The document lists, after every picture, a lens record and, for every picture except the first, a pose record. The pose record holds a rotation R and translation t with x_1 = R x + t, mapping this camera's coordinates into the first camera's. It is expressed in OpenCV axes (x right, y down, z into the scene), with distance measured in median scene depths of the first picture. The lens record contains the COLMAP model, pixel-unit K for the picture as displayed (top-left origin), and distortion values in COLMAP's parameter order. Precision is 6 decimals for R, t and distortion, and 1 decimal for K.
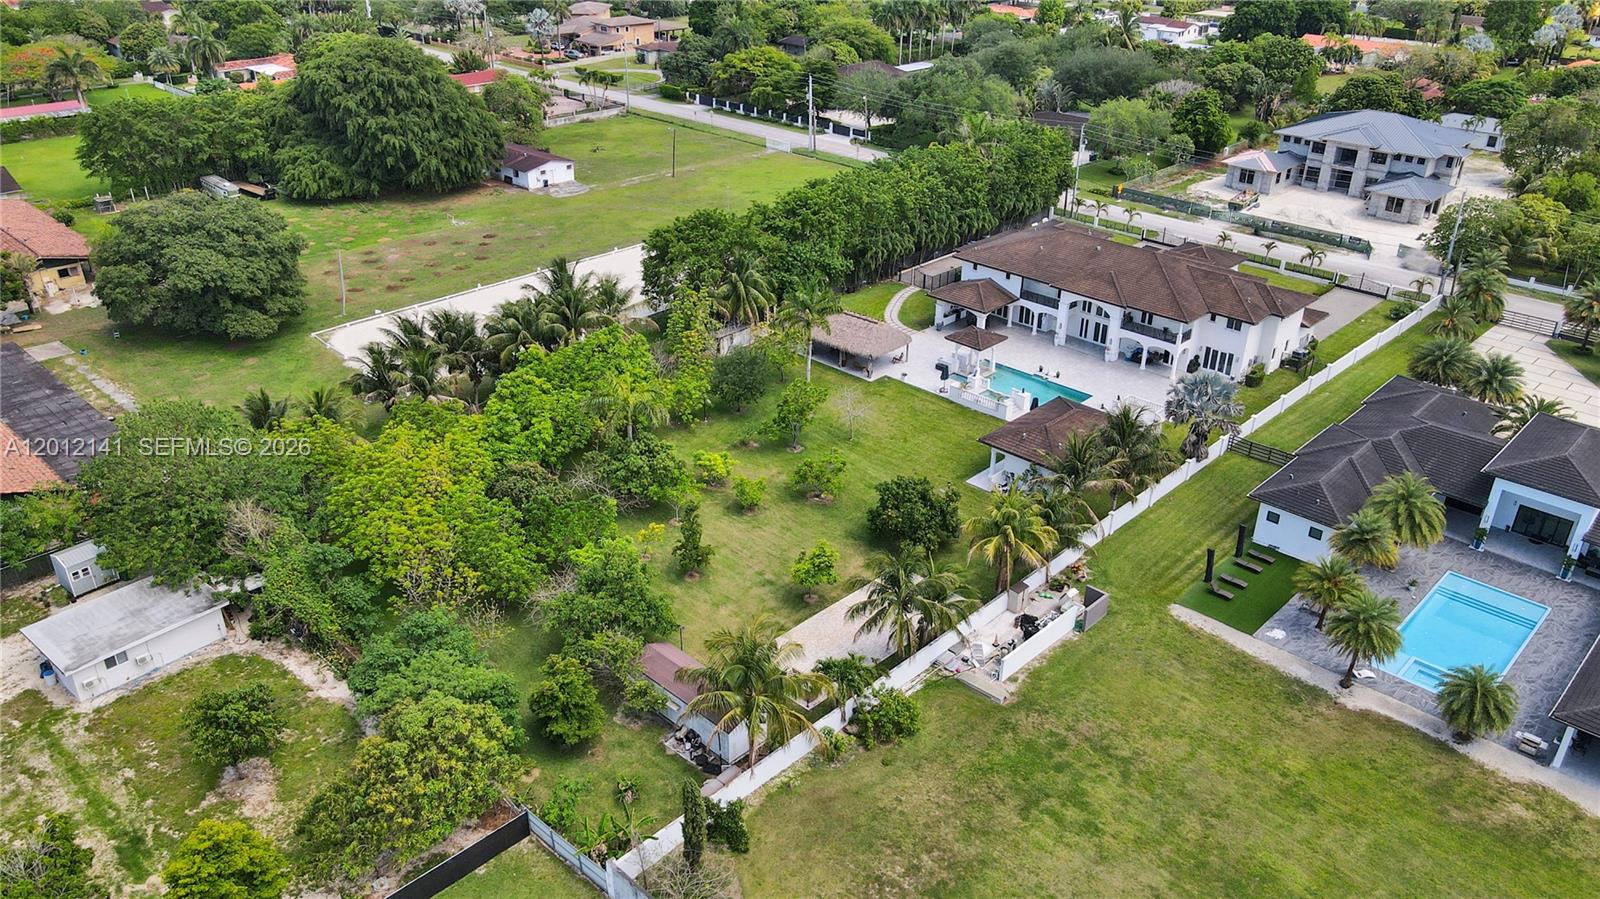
lens RADIAL K [[1192.2, 0, 800.0], [0, 1192.2, 449.5], [0, 0, 1]] dist [-0.012803, 0.051292]
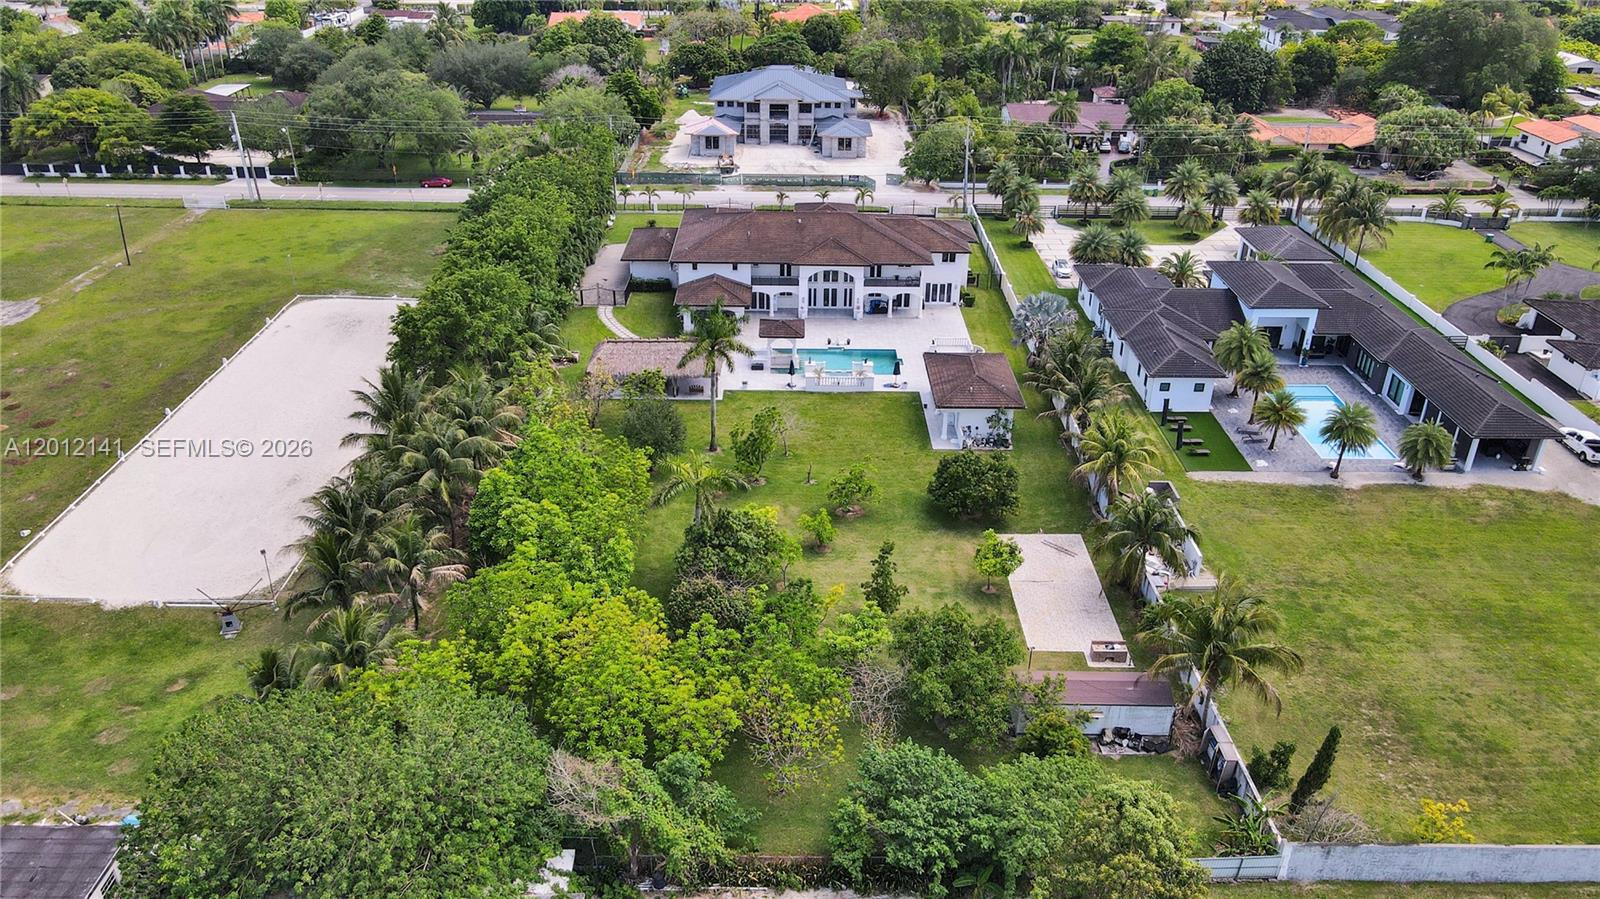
lens RADIAL K [[1192.2, 0, 800.0], [0, 1192.2, 449.5], [0, 0, 1]] dist [-0.012803, 0.051292]
pose [[0.715651, -0.323773, 0.618882, -0.479022], [0.316939, 0.940128, 0.125339, -0.113863], [-0.622409, 0.106449, 0.775419, 0.208176]]
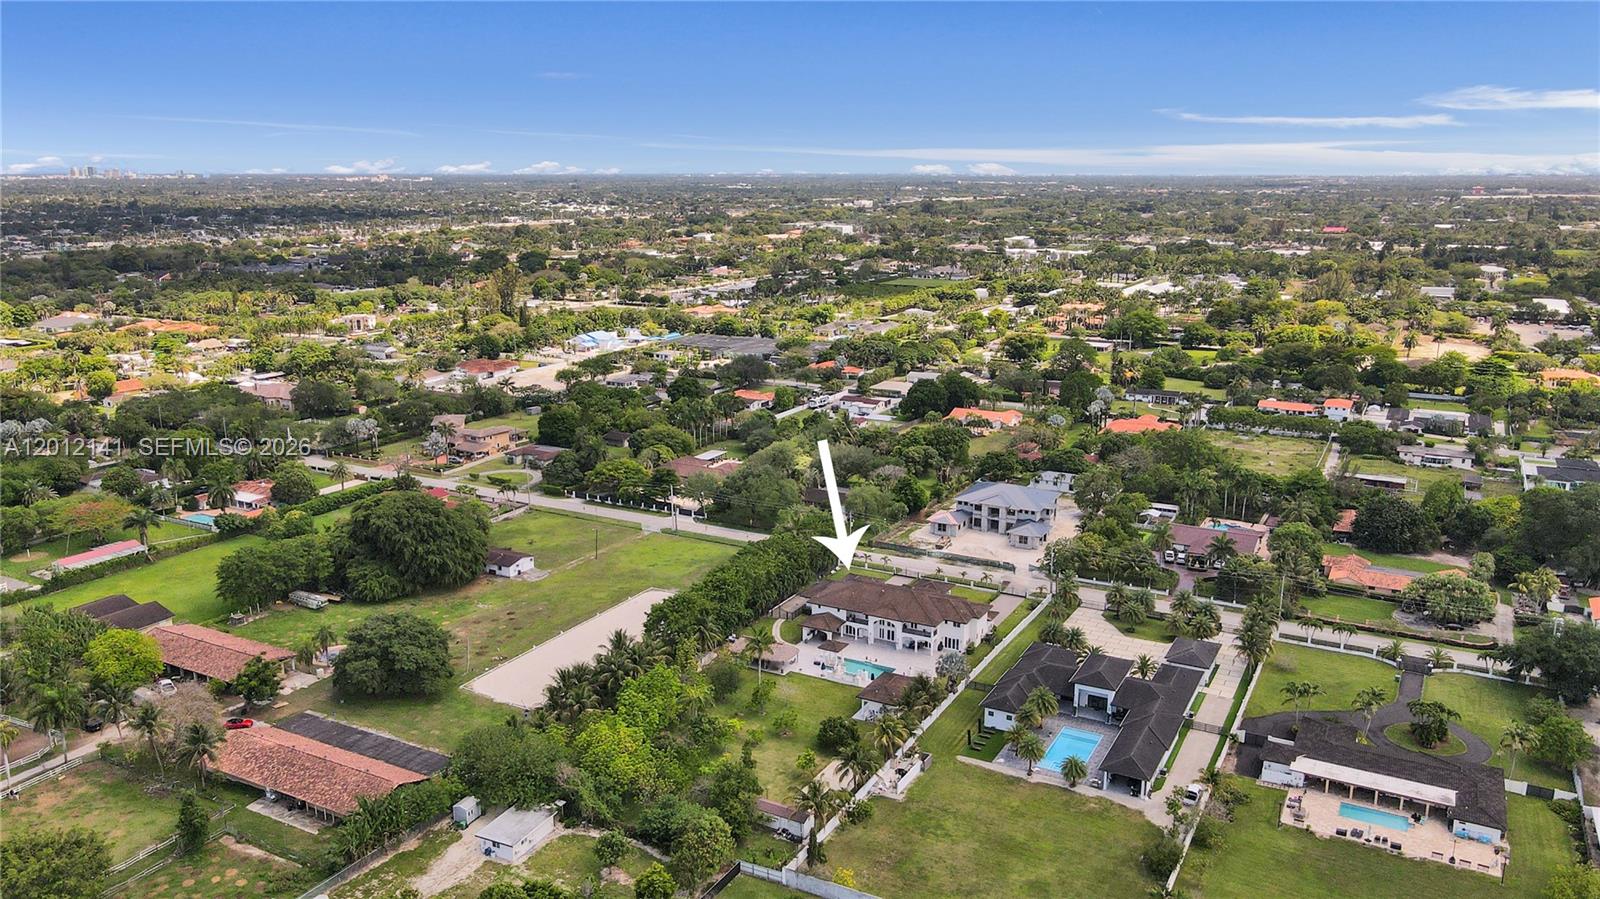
lens RADIAL K [[1192.2, 0, 800.0], [0, 1192.2, 449.5], [0, 0, 1]] dist [-0.012803, 0.051292]
pose [[0.964422, -0.073381, 0.253978, -0.357136], [0.131610, 0.966462, -0.220524, 0.016964], [-0.229277, 0.246104, 0.941735, -0.852428]]
